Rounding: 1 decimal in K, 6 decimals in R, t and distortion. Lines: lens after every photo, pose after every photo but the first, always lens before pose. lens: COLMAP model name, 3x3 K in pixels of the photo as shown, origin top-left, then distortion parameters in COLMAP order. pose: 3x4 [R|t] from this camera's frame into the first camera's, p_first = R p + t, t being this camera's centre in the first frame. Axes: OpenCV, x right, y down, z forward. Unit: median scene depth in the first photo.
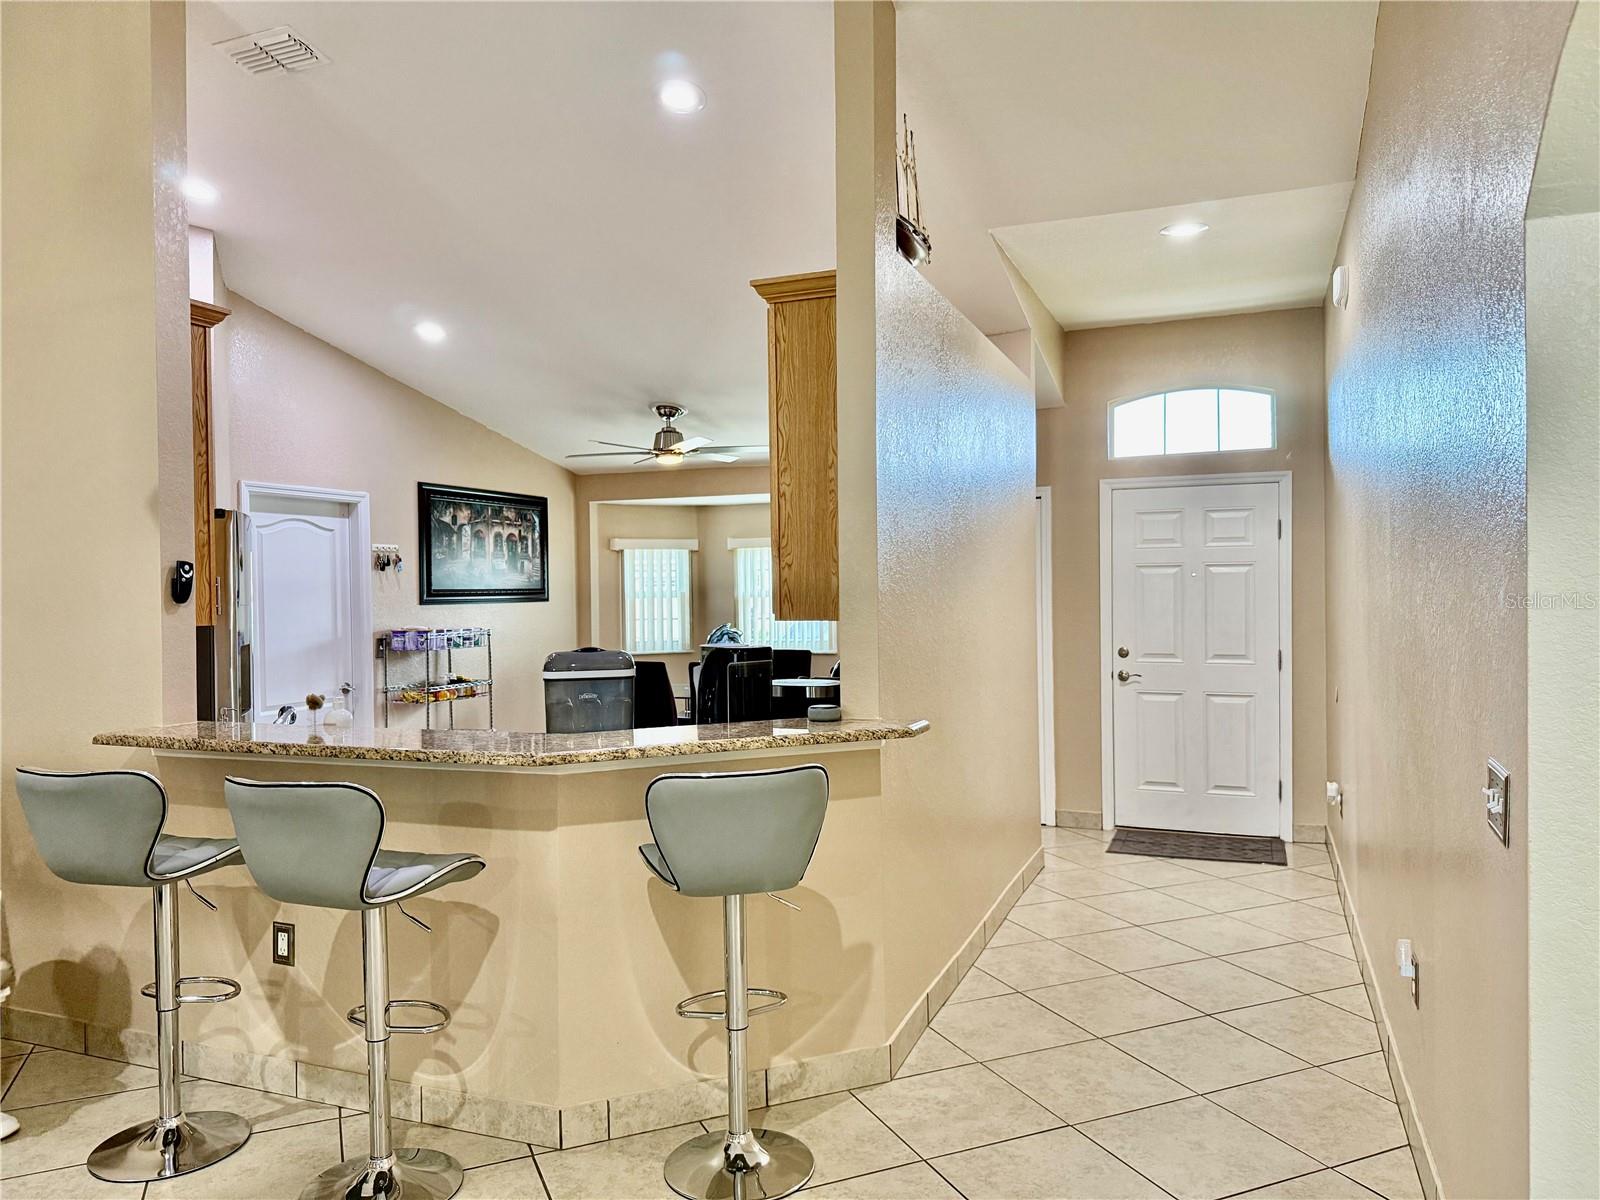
lens RADIAL K [[1128.6, 0, 811.6], [0, 1128.6, 591.6], [0, 0, 1]] dist [0.020996, -0.034272]
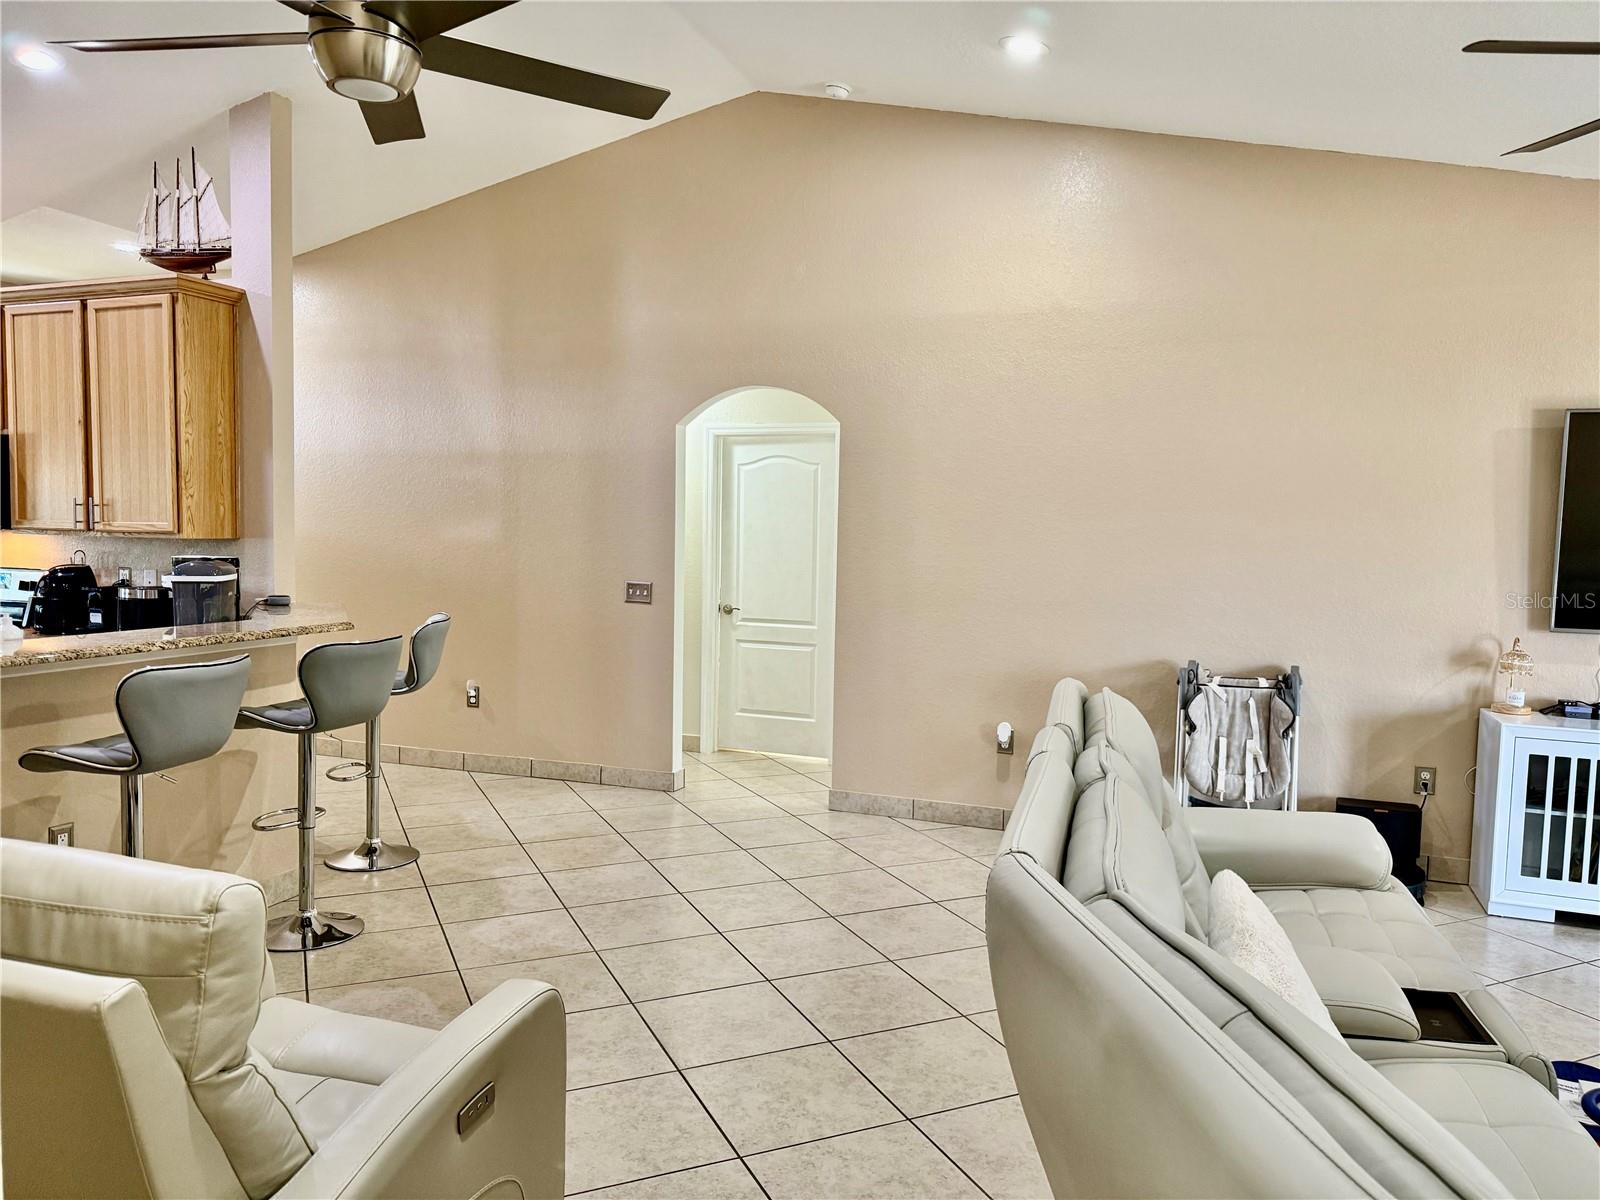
lens RADIAL K [[1128.6, 0, 803.2], [0, 1128.6, 598.0], [0, 0, 1]] dist [0.020996, -0.034272]
pose [[-0.028667, -0.049199, 0.998378, -1.327006], [-0.016443, 0.998676, 0.048742, 0.019108], [-0.999454, -0.015019, -0.029438, 0.308433]]
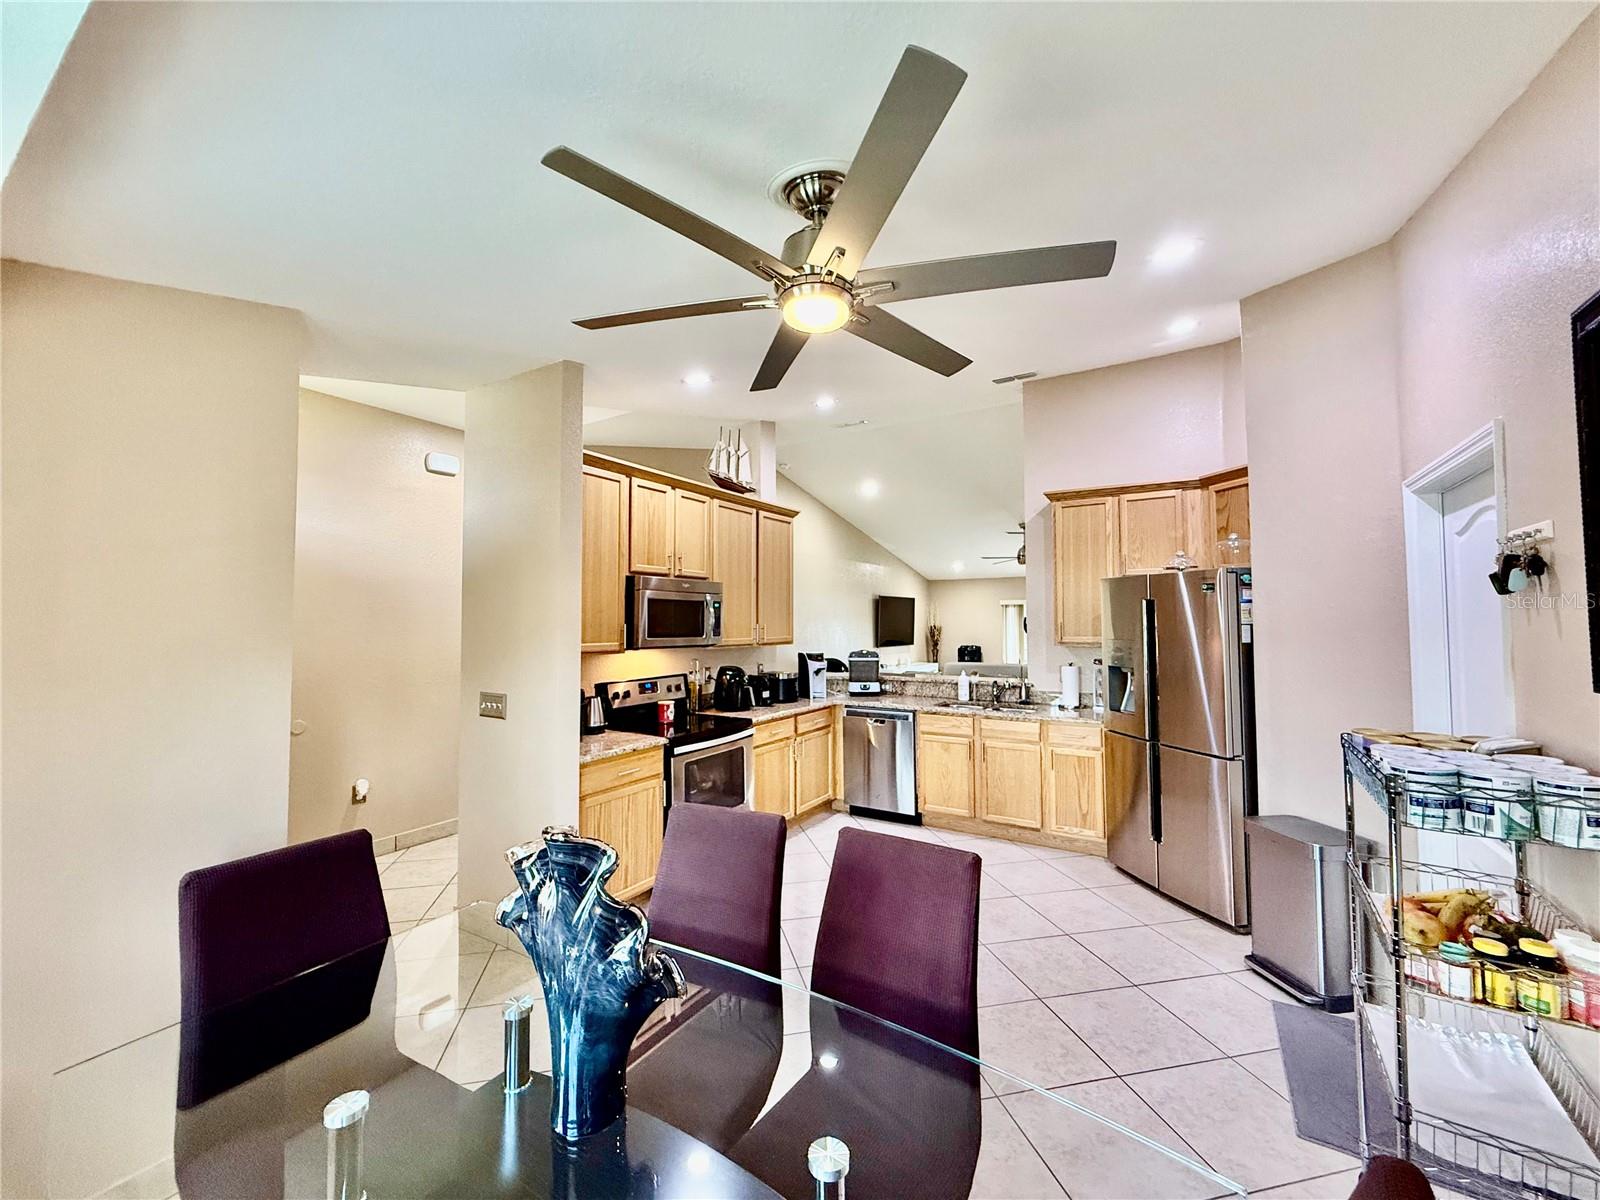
lens RADIAL K [[639.0, 0, 795.9], [0, 639.0, 599.0], [0, 0, 1]] dist [-0.000218, -0.000312]
pose [[-0.981067, 0.022997, 0.192296, -0.295830], [0.015846, 0.999127, -0.038641, -0.019283], [-0.193017, -0.034863, -0.980576, 2.333623]]
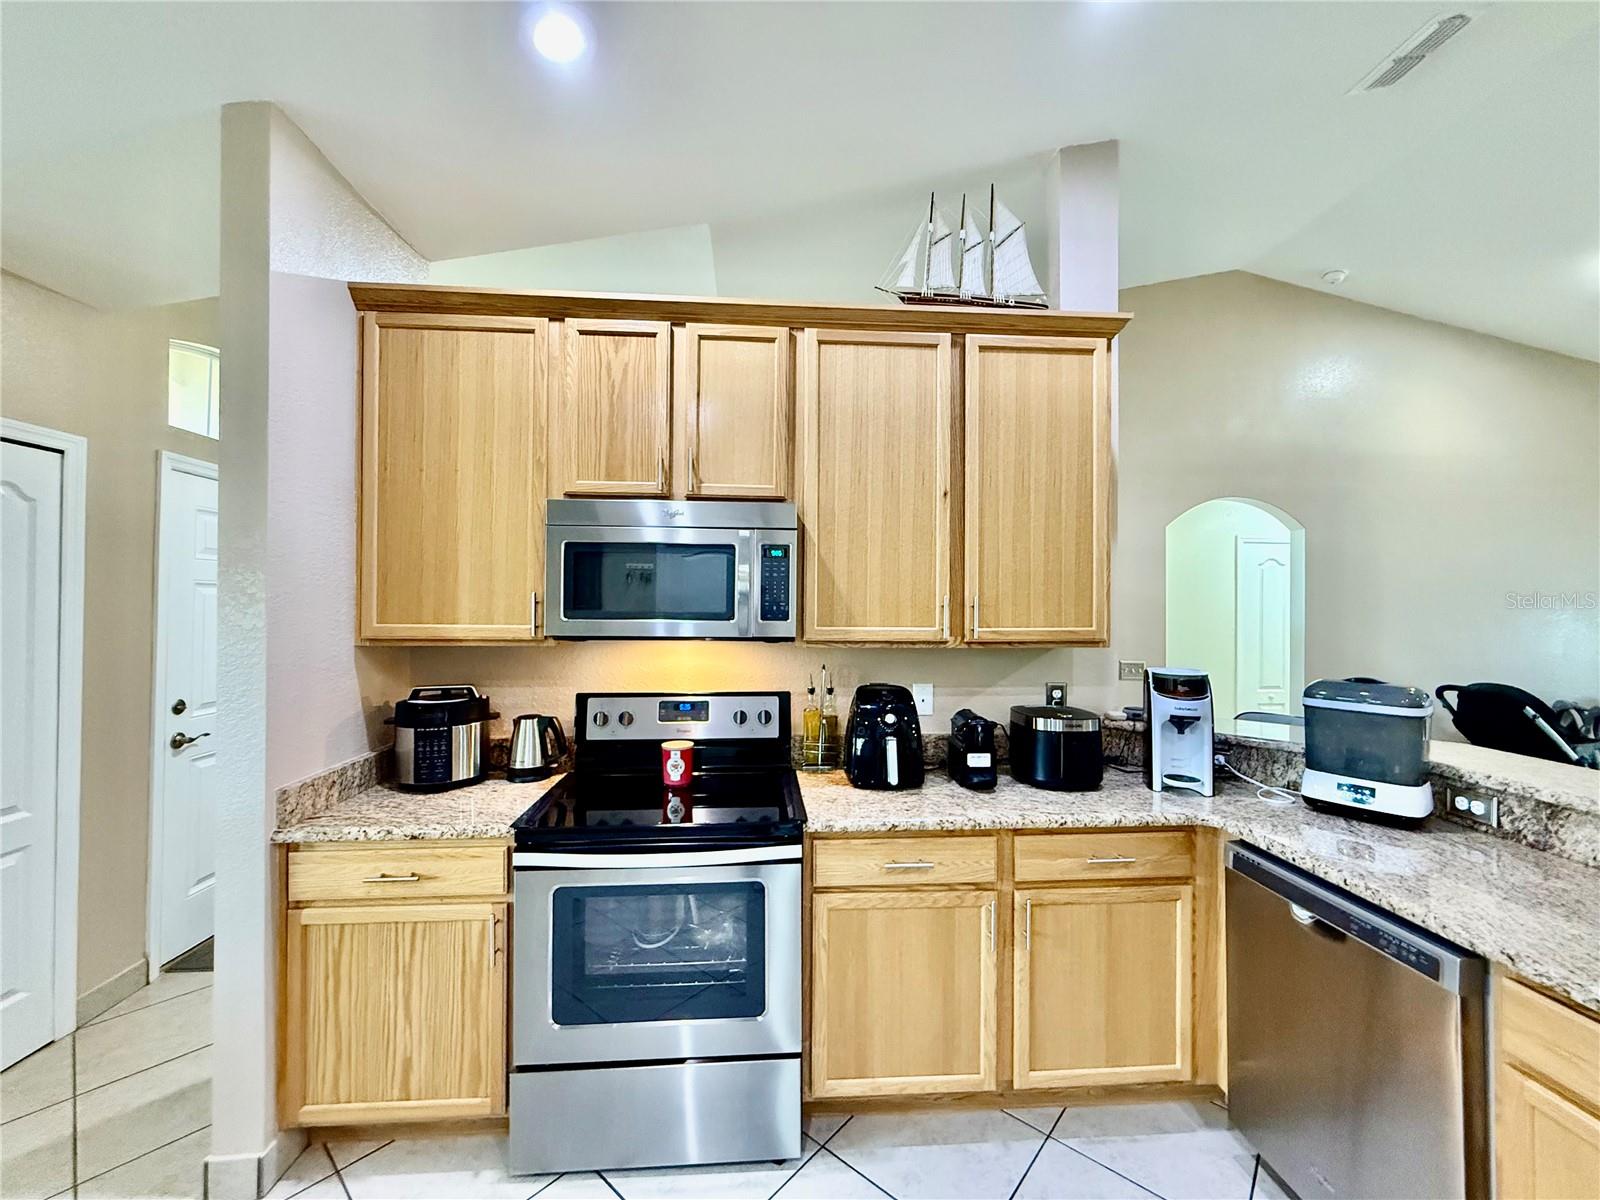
lens RADIAL K [[639.0, 0, 801.9], [0, 639.0, 599.9], [0, 0, 1]] dist [-0.000218, -0.000312]
pose [[-0.420073, 0.017886, 0.907314, -0.422022], [0.000138, 0.999807, -0.019646, -0.005613], [-0.907490, -0.008128, -0.419995, 1.459926]]
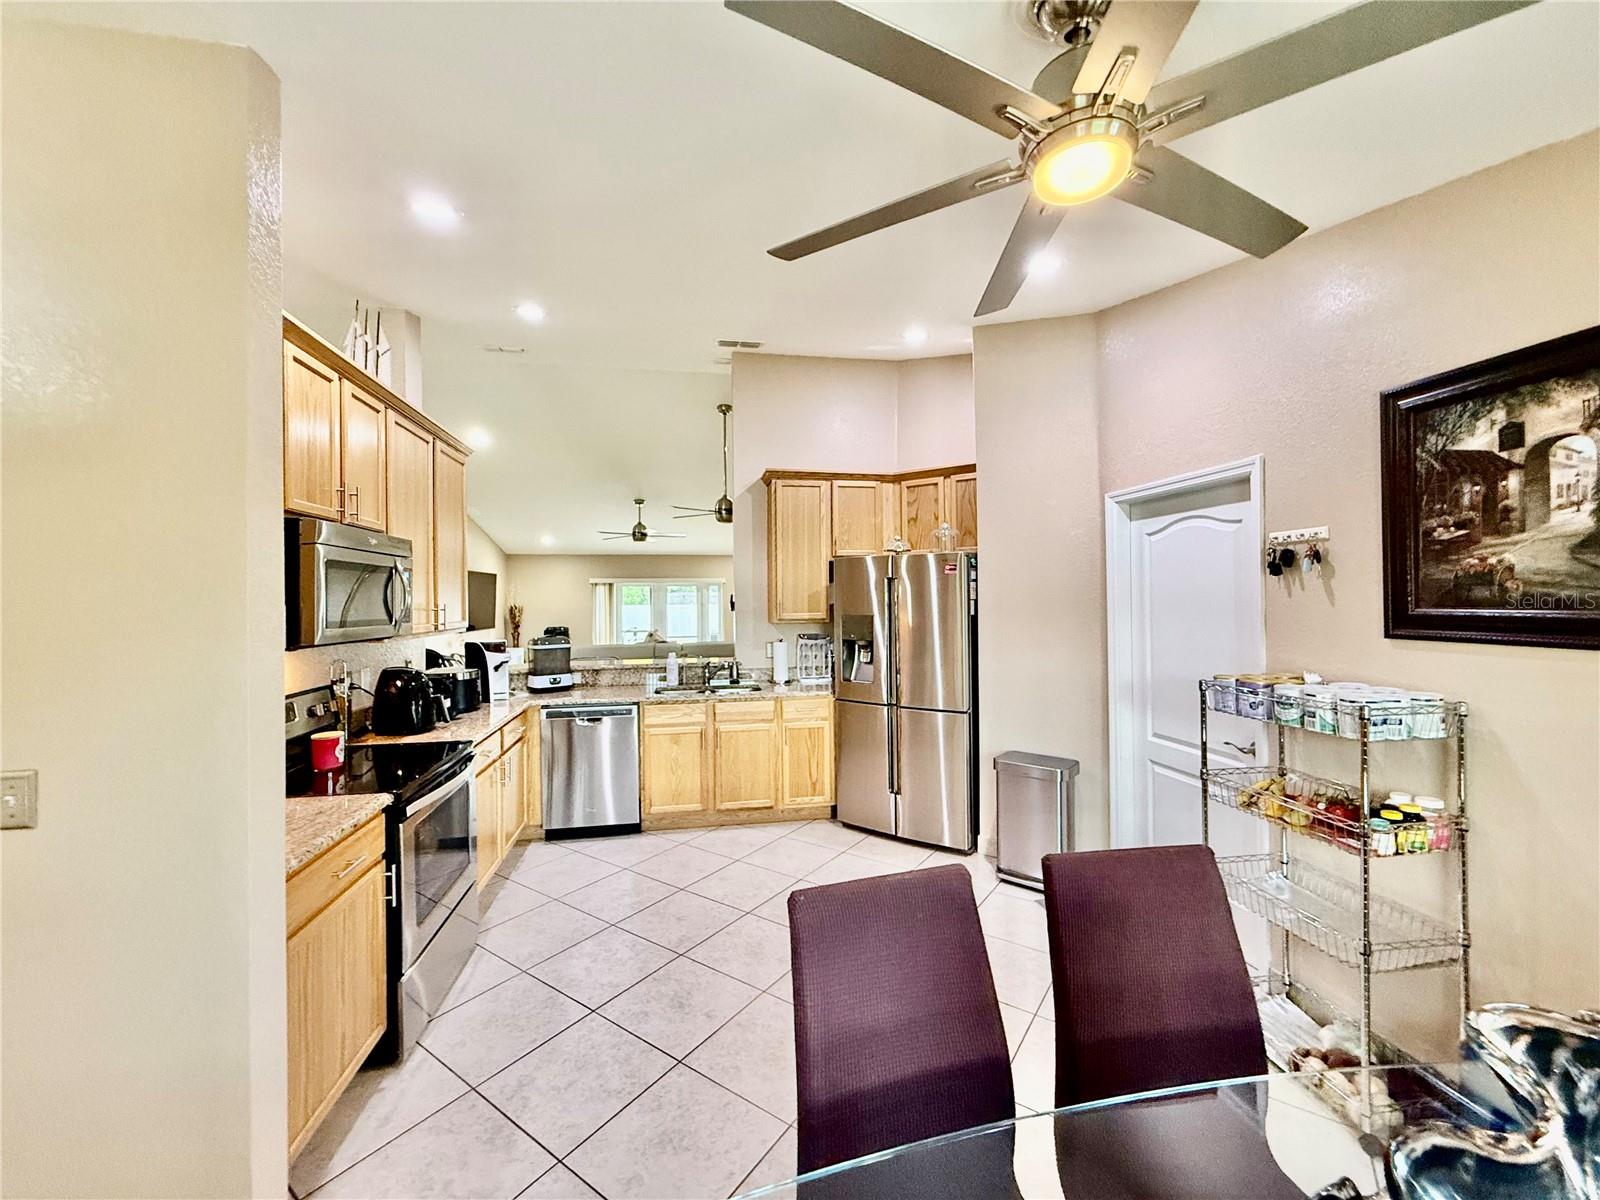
lens RADIAL K [[639.0, 0, 797.0], [0, 639.0, 599.0], [0, 0, 1]] dist [-0.000218, -0.000312]
pose [[-0.854704, 0.020582, -0.518707, 0.053217], [0.019894, 0.999778, 0.006891, -0.022351], [0.518734, -0.004429, -0.854924, 2.114449]]
